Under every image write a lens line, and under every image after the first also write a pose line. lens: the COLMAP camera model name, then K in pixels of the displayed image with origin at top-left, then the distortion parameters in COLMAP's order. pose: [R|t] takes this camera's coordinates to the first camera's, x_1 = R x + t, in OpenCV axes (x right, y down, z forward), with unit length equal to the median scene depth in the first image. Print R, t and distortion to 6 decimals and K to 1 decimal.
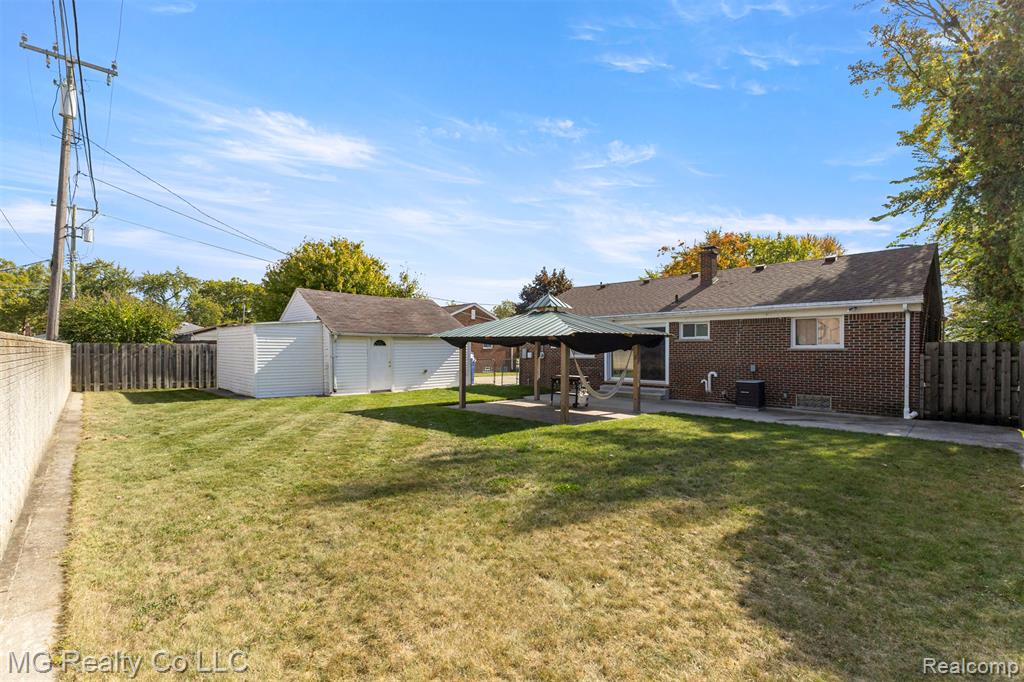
lens RADIAL K [[485.8, 0, 489.8], [0, 485.8, 352.7], [0, 0, 1]] dist [0.001236, 0.000137]
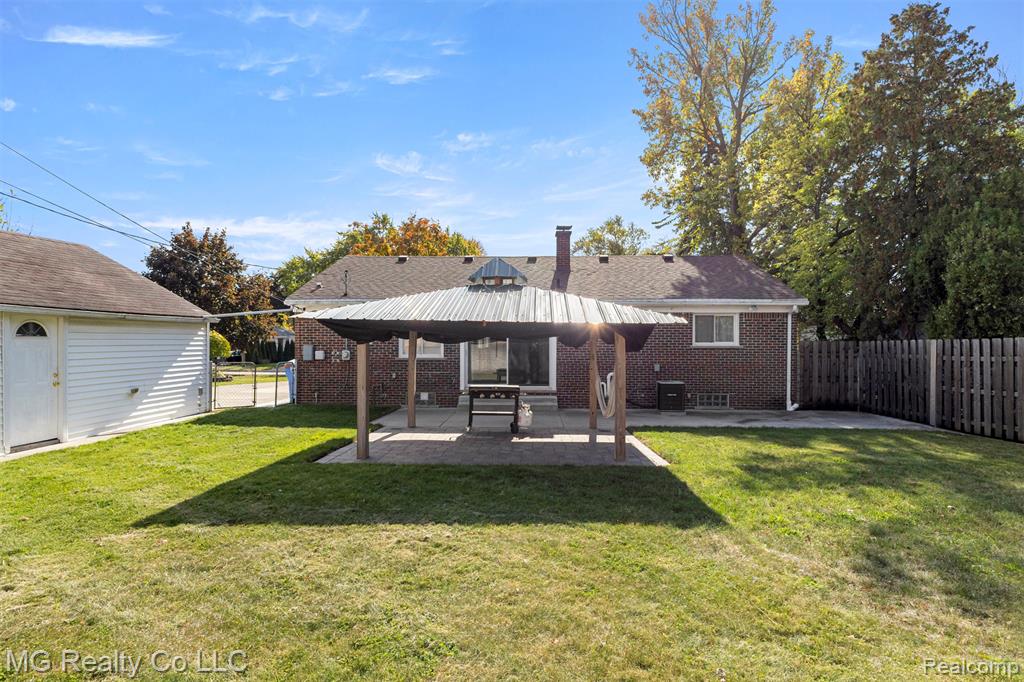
lens RADIAL K [[535.2, 0, 512.0], [0, 535.2, 341.0], [0, 0, 1]] dist [0.026803, 0.000150]
pose [[0.690456, 0.008798, 0.723321, -0.347917], [0.002340, 0.999894, -0.014396, -0.003554], [-0.723371, 0.011633, 0.690362, 0.475252]]
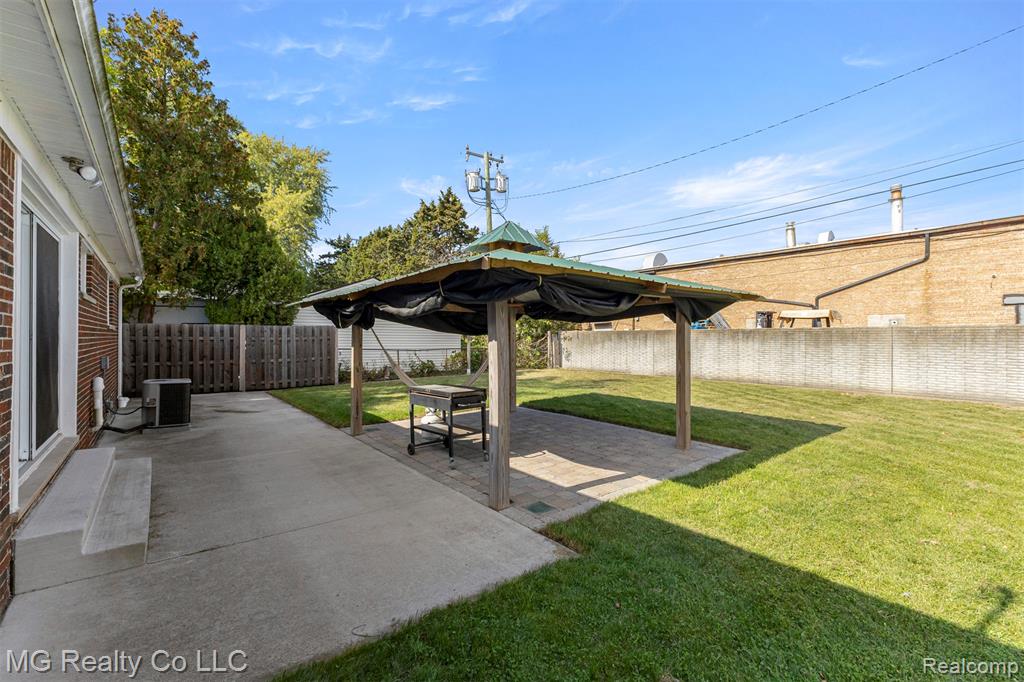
lens RADIAL K [[439.4, 0, 512.0], [0, 439.4, 341.0], [0, 0, 1]] dist [0.004018, 0.000444]
pose [[-0.998947, -0.009050, 0.044985, 0.085309], [-0.008504, 0.999888, 0.012310, 0.000326], [-0.045091, 0.011915, -0.998912, 1.363747]]
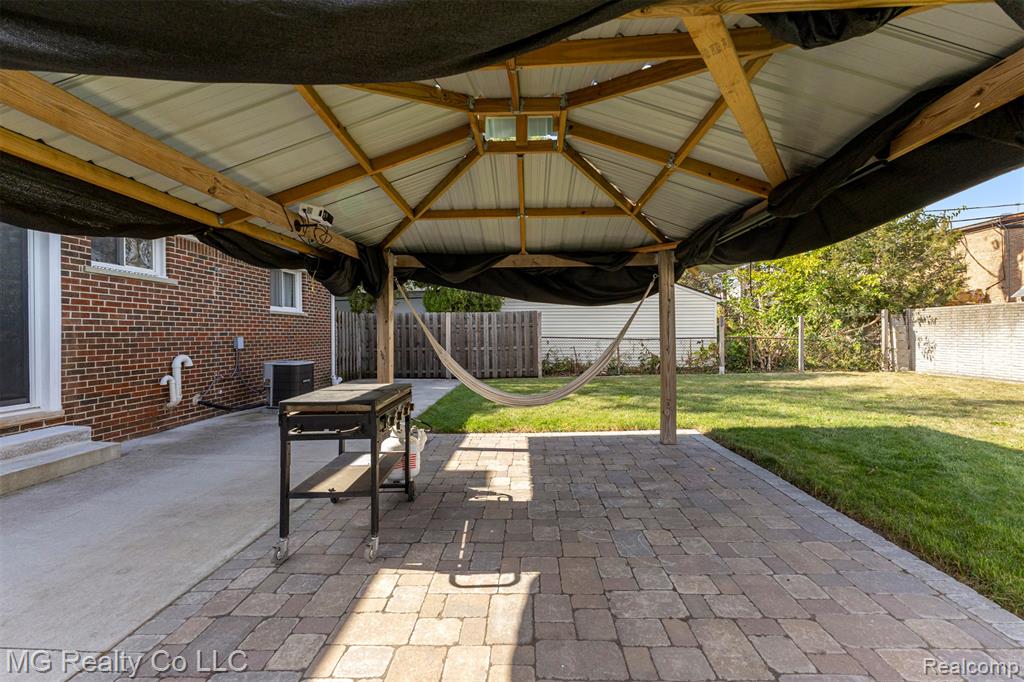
lens RADIAL K [[439.4, 0, 512.0], [0, 439.4, 341.0], [0, 0, 1]] dist [0.004018, 0.000444]
pose [[-0.724899, -0.011761, 0.688755, -0.026980], [0.006882, 0.999681, 0.024314, 0.018888], [-0.688821, 0.022365, -0.724586, 1.083328]]
